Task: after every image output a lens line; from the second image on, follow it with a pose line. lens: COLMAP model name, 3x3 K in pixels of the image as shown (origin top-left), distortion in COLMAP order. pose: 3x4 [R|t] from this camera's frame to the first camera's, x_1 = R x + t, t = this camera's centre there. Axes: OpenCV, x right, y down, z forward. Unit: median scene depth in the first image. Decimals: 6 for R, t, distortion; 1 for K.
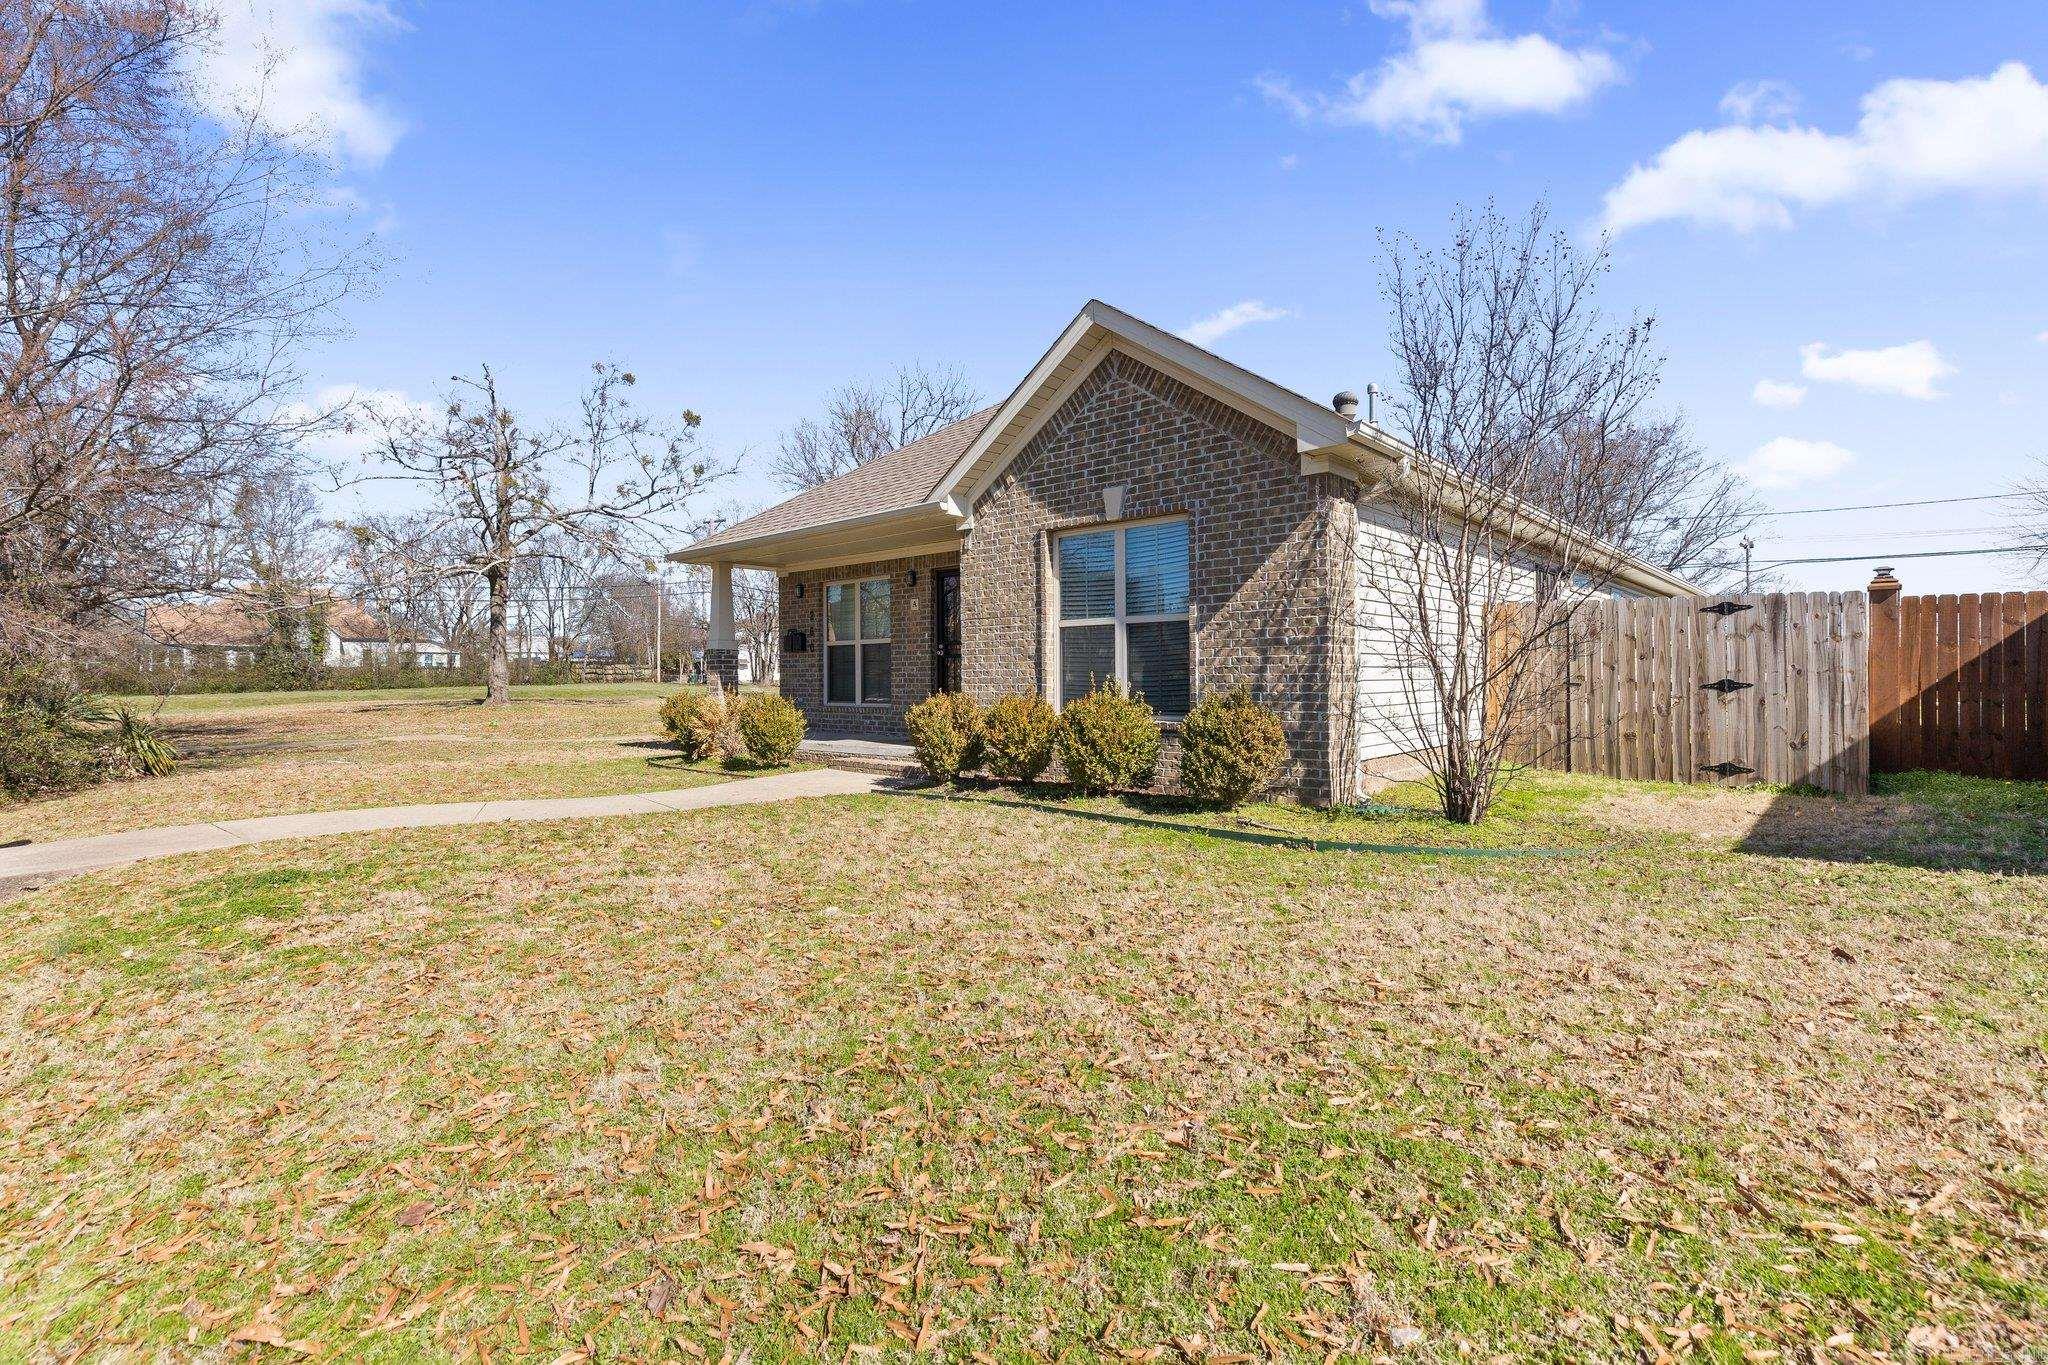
lens RADIAL K [[929.2, 0, 1018.5], [0, 929.2, 674.7], [0, 0, 1]] dist [0.007867, -0.000094]
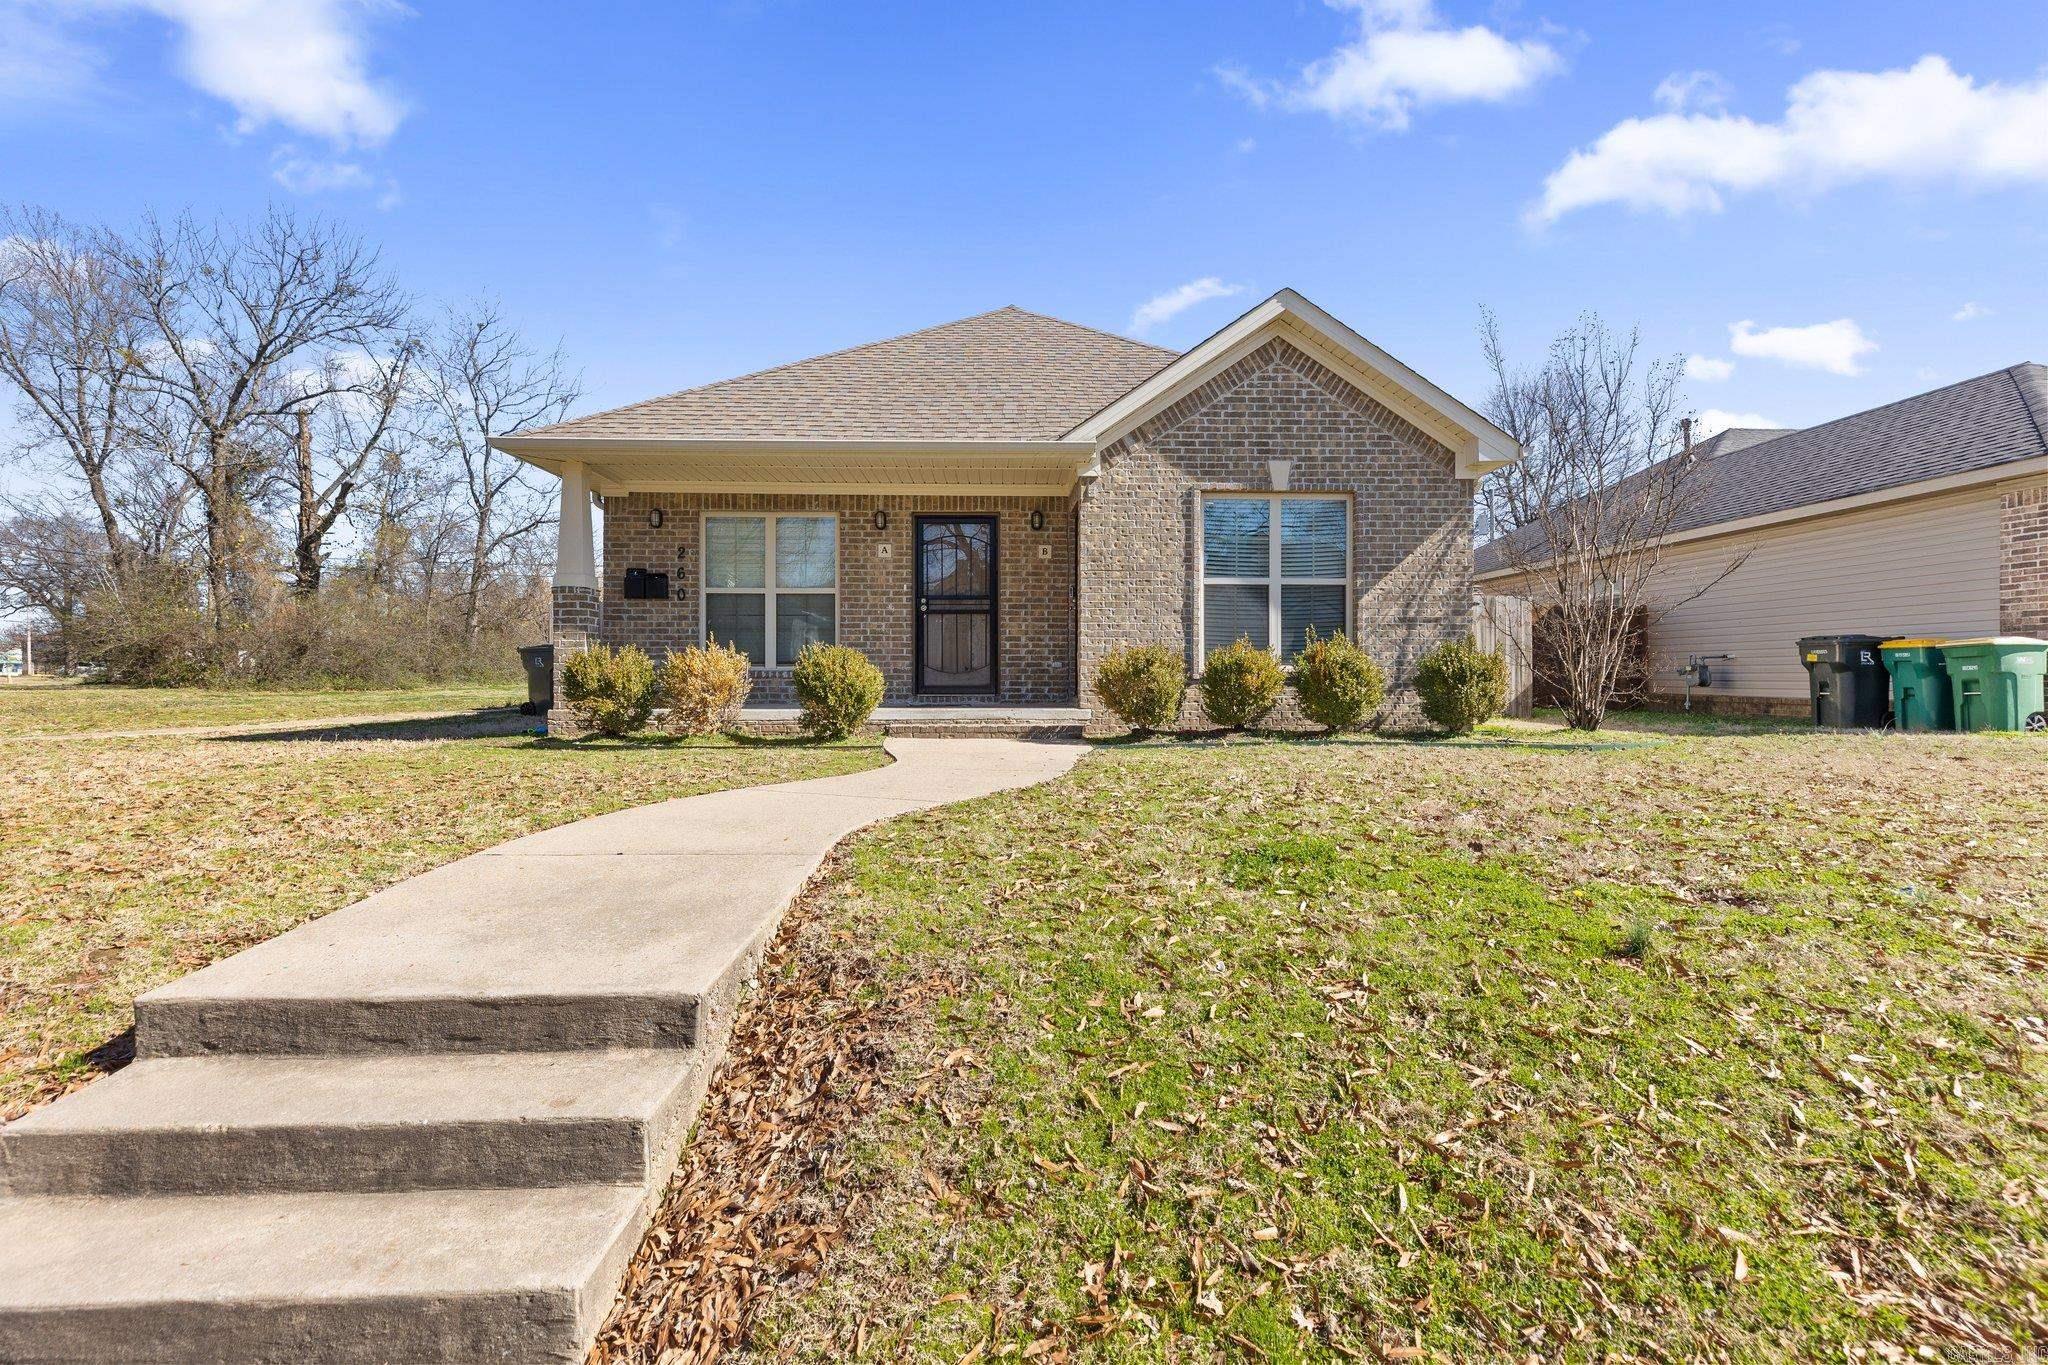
lens RADIAL K [[929.2, 0, 1015.8], [0, 929.2, 674.8], [0, 0, 1]] dist [0.007867, -0.000094]
pose [[0.724132, 0.005645, 0.689638, -1.017359], [-0.008056, 0.999968, 0.000274, 0.064021], [-0.689614, -0.005754, 0.724154, 0.469333]]
